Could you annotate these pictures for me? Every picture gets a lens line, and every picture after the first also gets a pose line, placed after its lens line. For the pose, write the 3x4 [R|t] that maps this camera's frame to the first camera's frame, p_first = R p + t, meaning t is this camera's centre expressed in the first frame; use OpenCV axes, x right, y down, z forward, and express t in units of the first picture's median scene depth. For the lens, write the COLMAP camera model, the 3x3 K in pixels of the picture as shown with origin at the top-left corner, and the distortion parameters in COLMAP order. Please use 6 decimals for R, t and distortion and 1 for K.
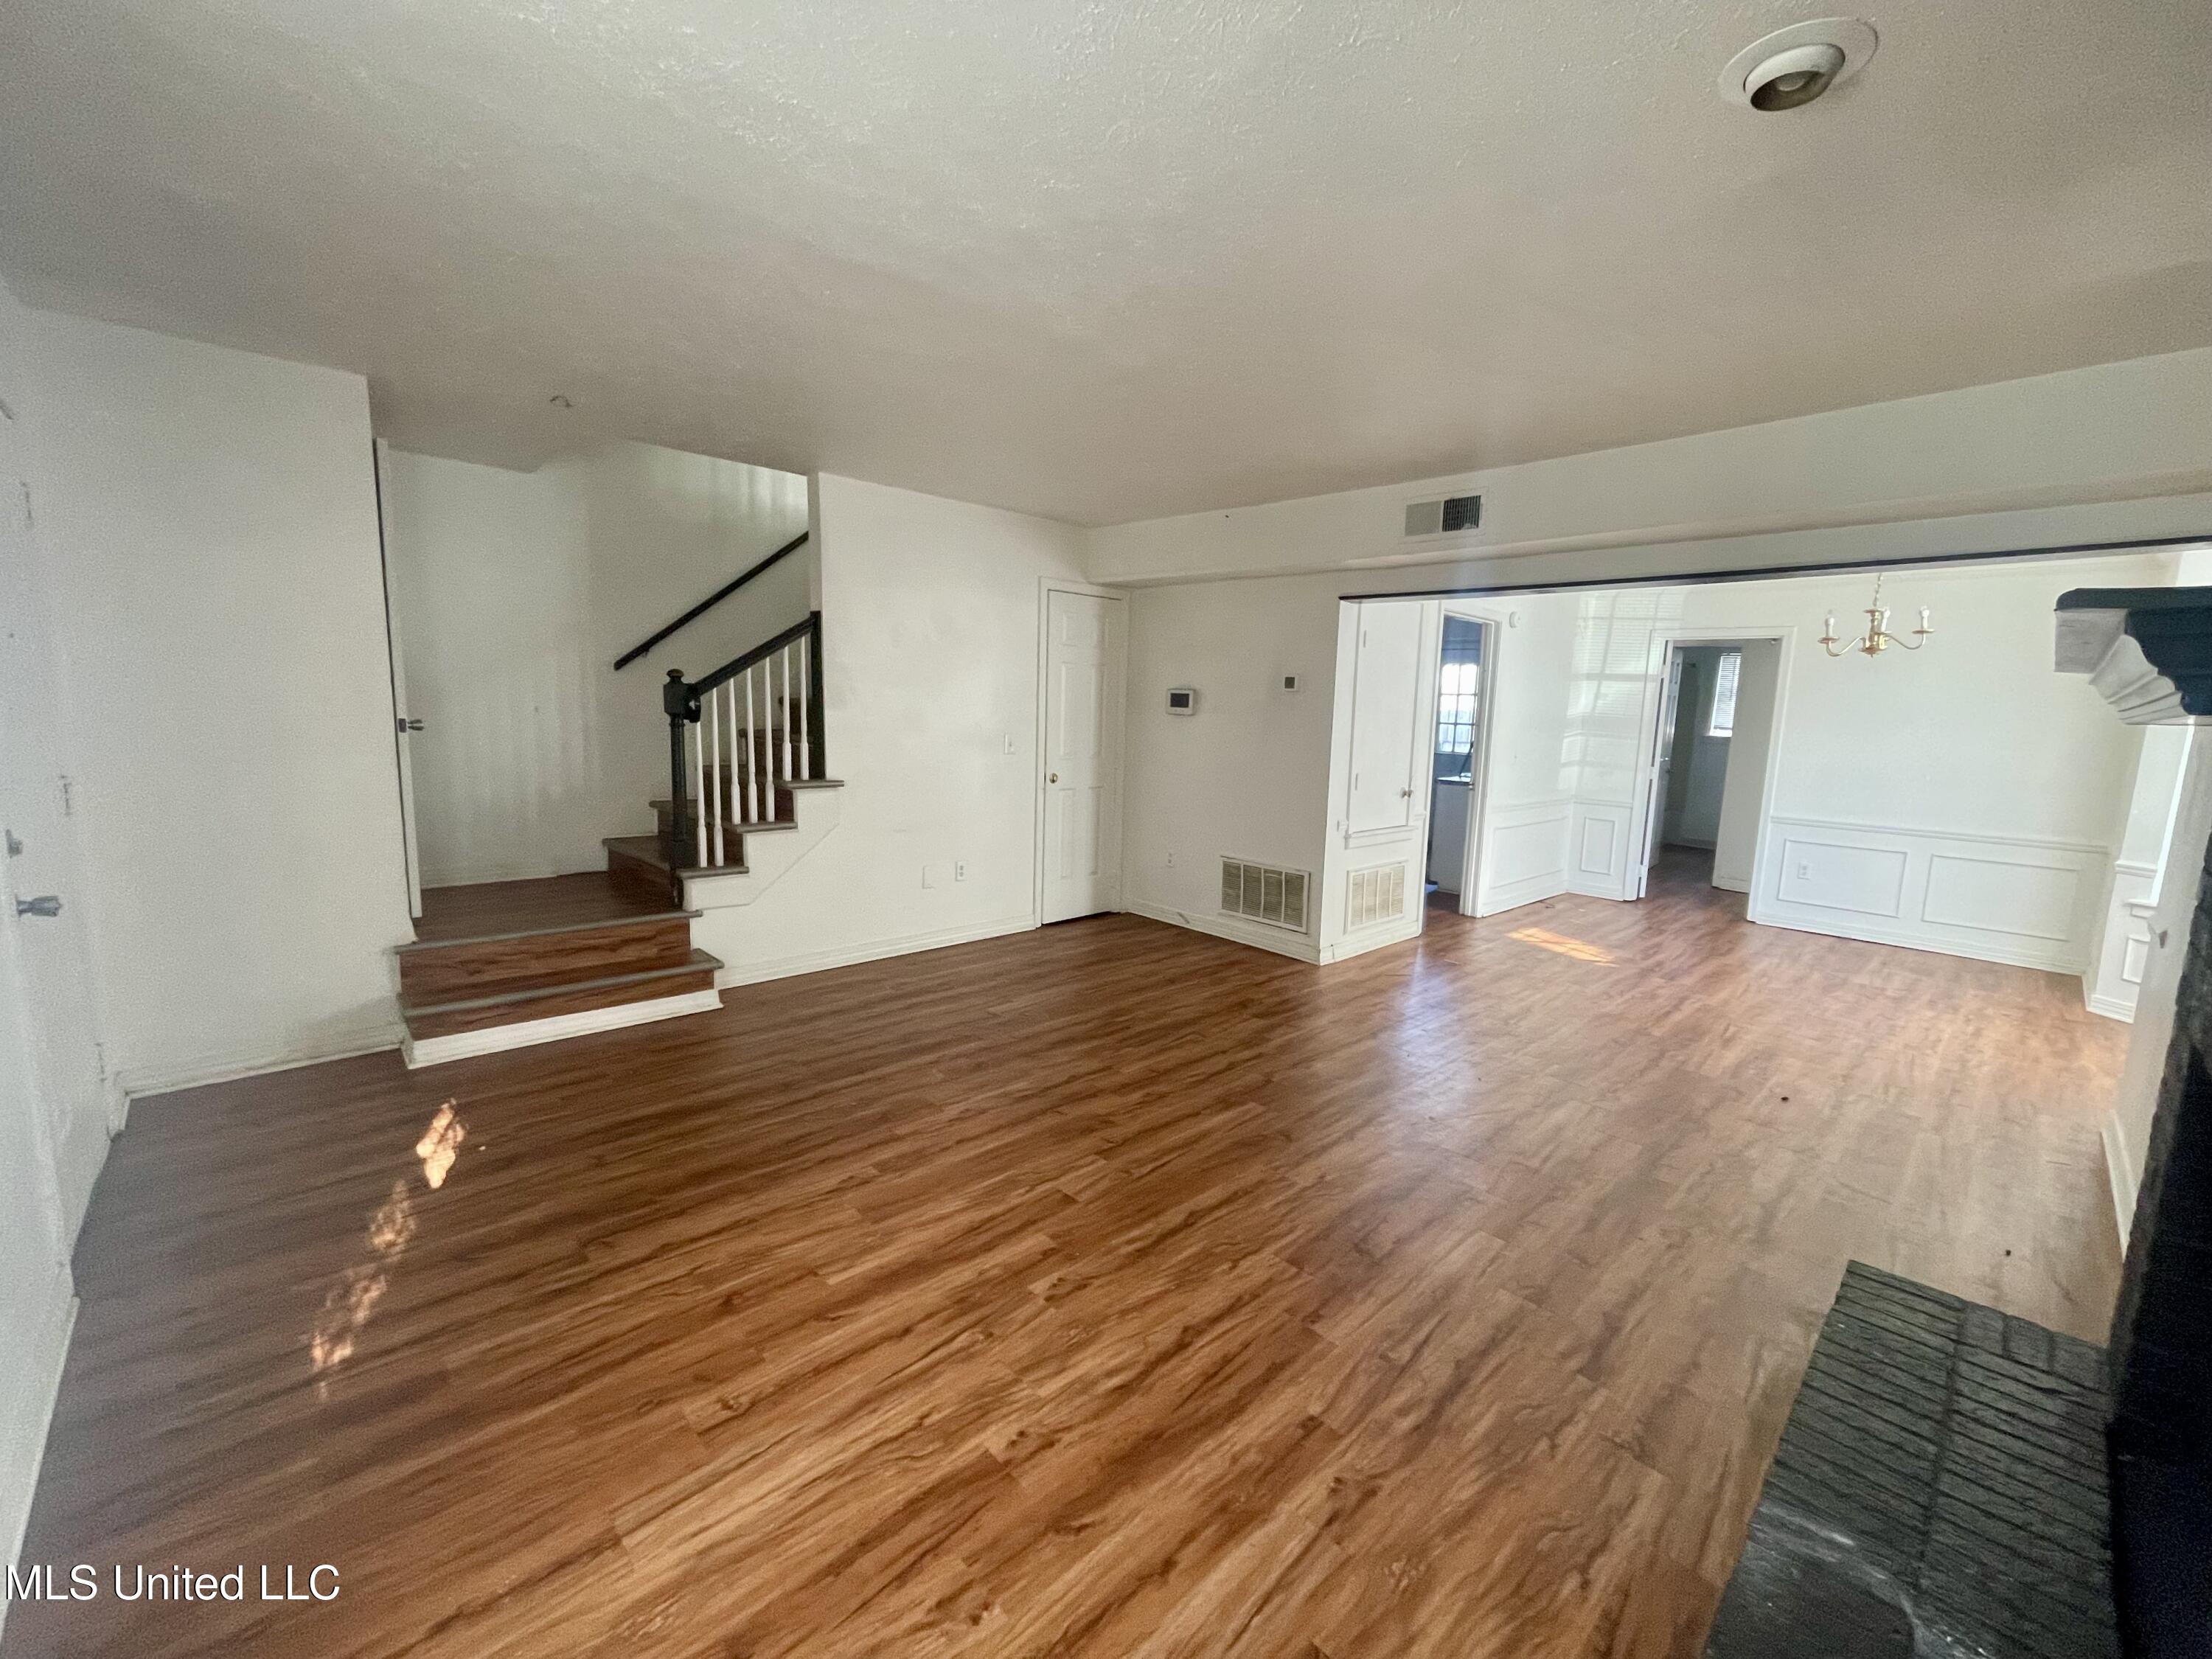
lens RADIAL K [[900.3, 0, 1109.3], [0, 900.3, 828.6], [0, 0, 1]] dist [0.004198, 0.000196]
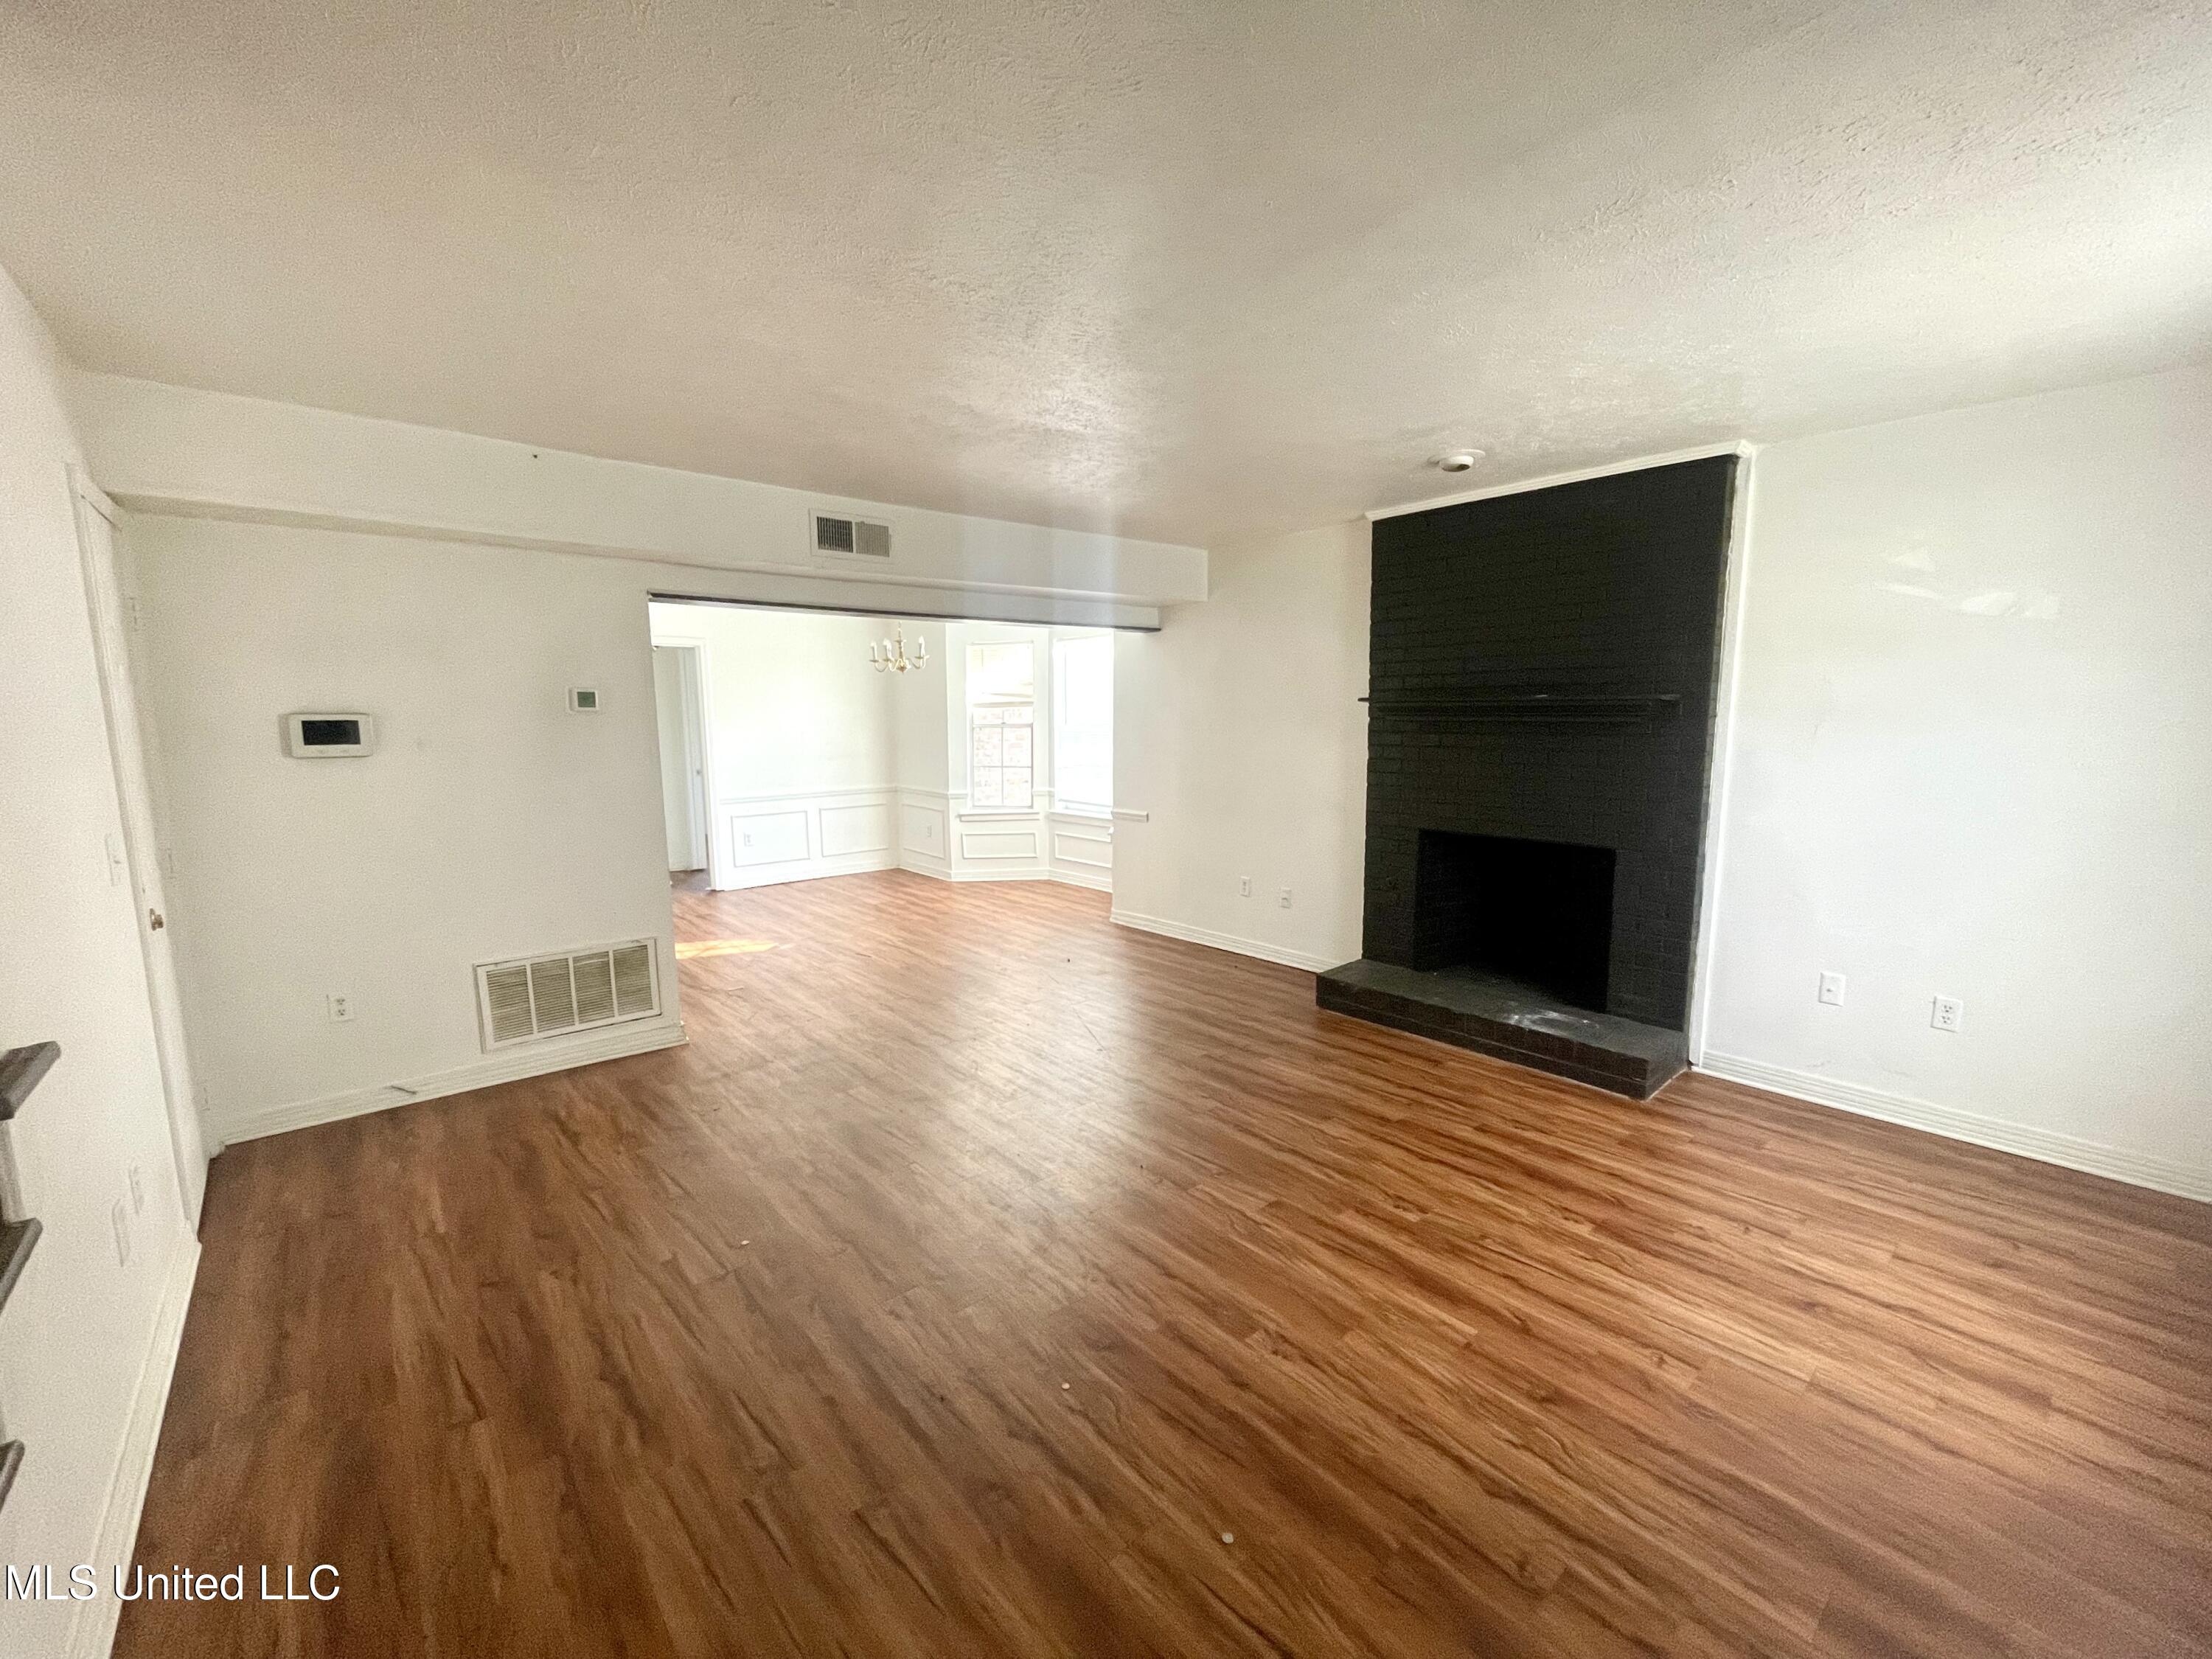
lens RADIAL K [[900.3, 0, 1109.3], [0, 900.3, 828.6], [0, 0, 1]] dist [0.004198, 0.000196]
pose [[0.055615, -0.166396, 0.984489, -1.213970], [0.147391, 0.976581, 0.156733, -0.258654], [-0.987513, 0.136389, 0.078838, 1.231301]]
